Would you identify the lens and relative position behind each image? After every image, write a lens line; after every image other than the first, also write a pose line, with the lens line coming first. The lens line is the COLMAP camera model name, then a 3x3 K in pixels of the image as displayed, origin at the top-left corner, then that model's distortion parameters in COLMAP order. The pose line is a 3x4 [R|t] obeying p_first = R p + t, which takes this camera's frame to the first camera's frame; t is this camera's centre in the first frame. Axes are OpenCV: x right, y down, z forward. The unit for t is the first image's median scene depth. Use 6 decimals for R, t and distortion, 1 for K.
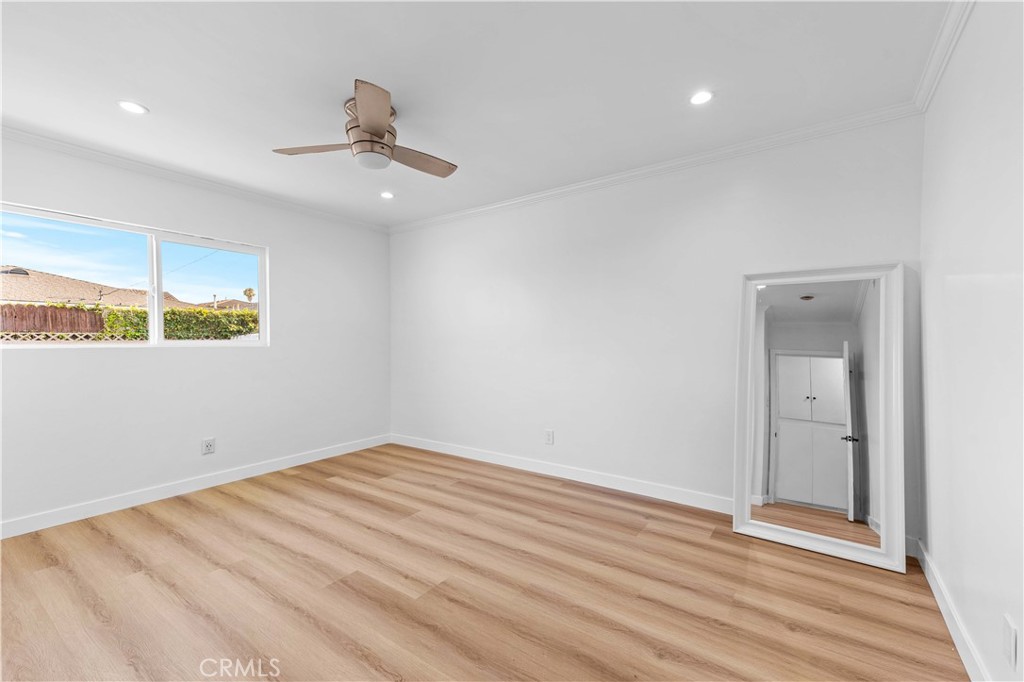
lens RADIAL K [[441.1, 0, 546.5], [0, 441.1, 343.1], [0, 0, 1]] dist [0.034314, -0.000183]
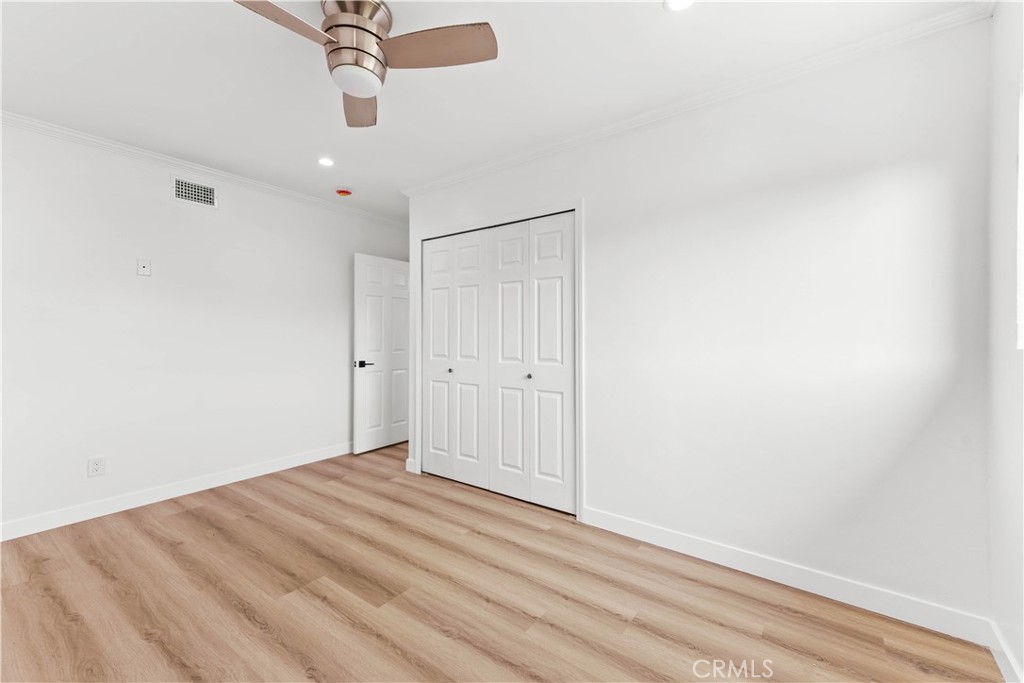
lens RADIAL K [[435.8, 0, 500.6], [0, 435.8, 327.4], [0, 0, 1]] dist [0.034469, -0.000593]
pose [[-0.994472, 0.006788, 0.104782, -0.711589], [0.006336, 0.999969, -0.004647, -0.013238], [-0.104810, -0.003958, -0.994484, 1.728800]]
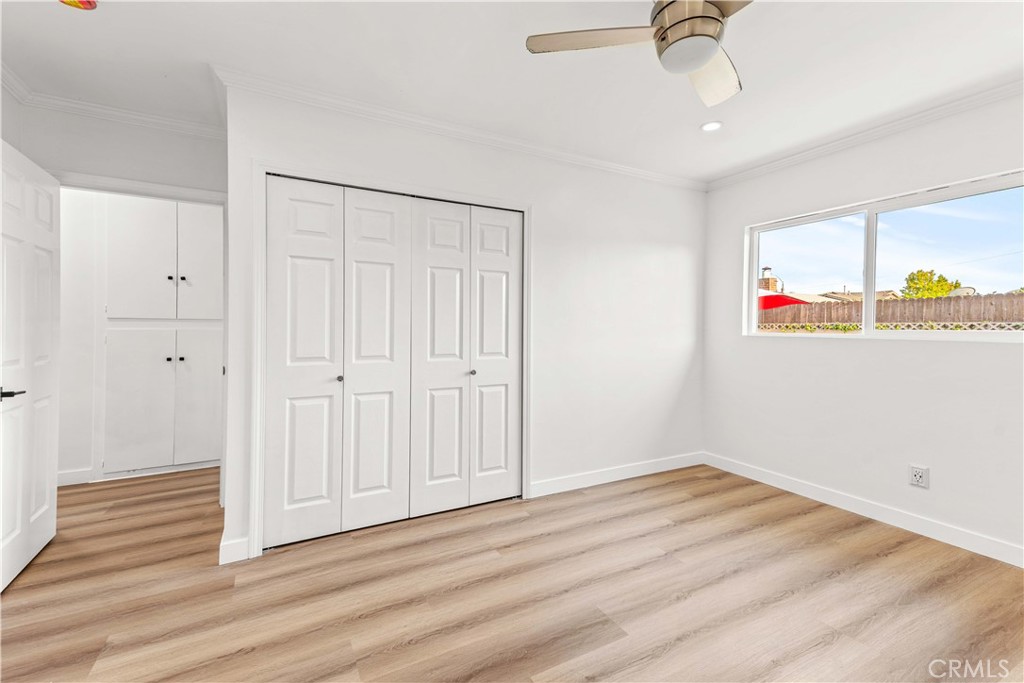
lens RADIAL K [[435.8, 0, 500.6], [0, 435.8, 327.4], [0, 0, 1]] dist [0.034469, -0.000593]
pose [[-0.508742, 0.001211, -0.860918, 0.315028], [-0.014568, 0.999844, 0.010015, -0.013070], [0.860796, 0.017637, -0.508644, 1.135849]]
